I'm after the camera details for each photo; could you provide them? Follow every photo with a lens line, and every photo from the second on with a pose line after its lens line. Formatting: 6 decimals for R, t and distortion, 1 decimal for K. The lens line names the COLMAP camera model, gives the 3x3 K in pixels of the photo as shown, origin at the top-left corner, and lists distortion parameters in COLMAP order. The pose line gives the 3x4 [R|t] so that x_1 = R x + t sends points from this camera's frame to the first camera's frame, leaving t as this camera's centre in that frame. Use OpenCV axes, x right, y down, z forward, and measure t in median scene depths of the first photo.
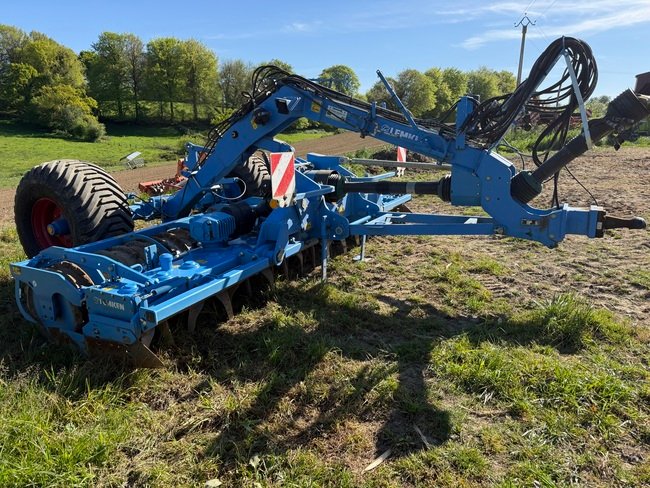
lens RADIAL K [[462.0, 0, 326.8], [0, 462.0, 244.3], [0, 0, 1]] dist [0.057192, -0.068933]
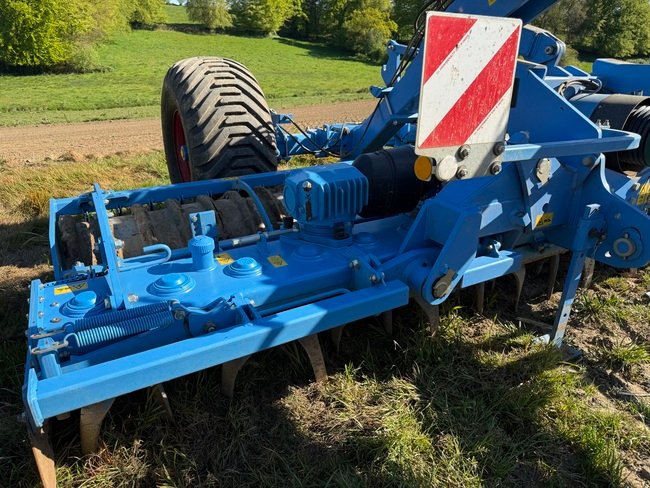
lens RADIAL K [[462.0, 0, 325.3], [0, 462.0, 246.4], [0, 0, 1]] dist [0.057192, -0.068933]
pose [[0.832218, 0.230040, -0.504475, 0.003874], [-0.154850, 0.970096, 0.186911, -0.016161], [0.532386, -0.077433, 0.842952, 0.125422]]
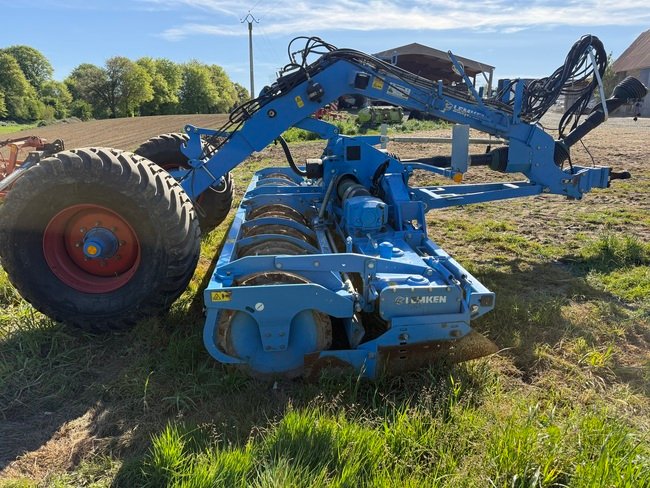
lens RADIAL K [[462.0, 0, 325.7], [0, 462.0, 245.6], [0, 0, 1]] dist [0.057192, -0.068933]
pose [[0.834678, -0.145012, 0.531305, -0.175047], [0.136160, 0.989100, 0.056054, -0.007260], [-0.533642, 0.025556, 0.845324, 0.061646]]
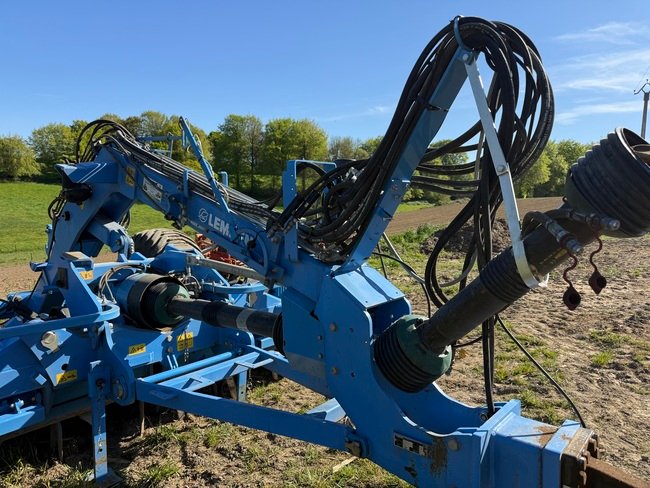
lens RADIAL K [[462.0, 0, 330.8], [0, 462.0, 248.1], [0, 0, 1]] dist [0.057192, -0.068933]
pose [[0.975289, 0.033930, -0.218311, 0.096972], [-0.064239, 0.988995, -0.133274, -0.034366], [0.211386, 0.144005, 0.966736, 0.119269]]
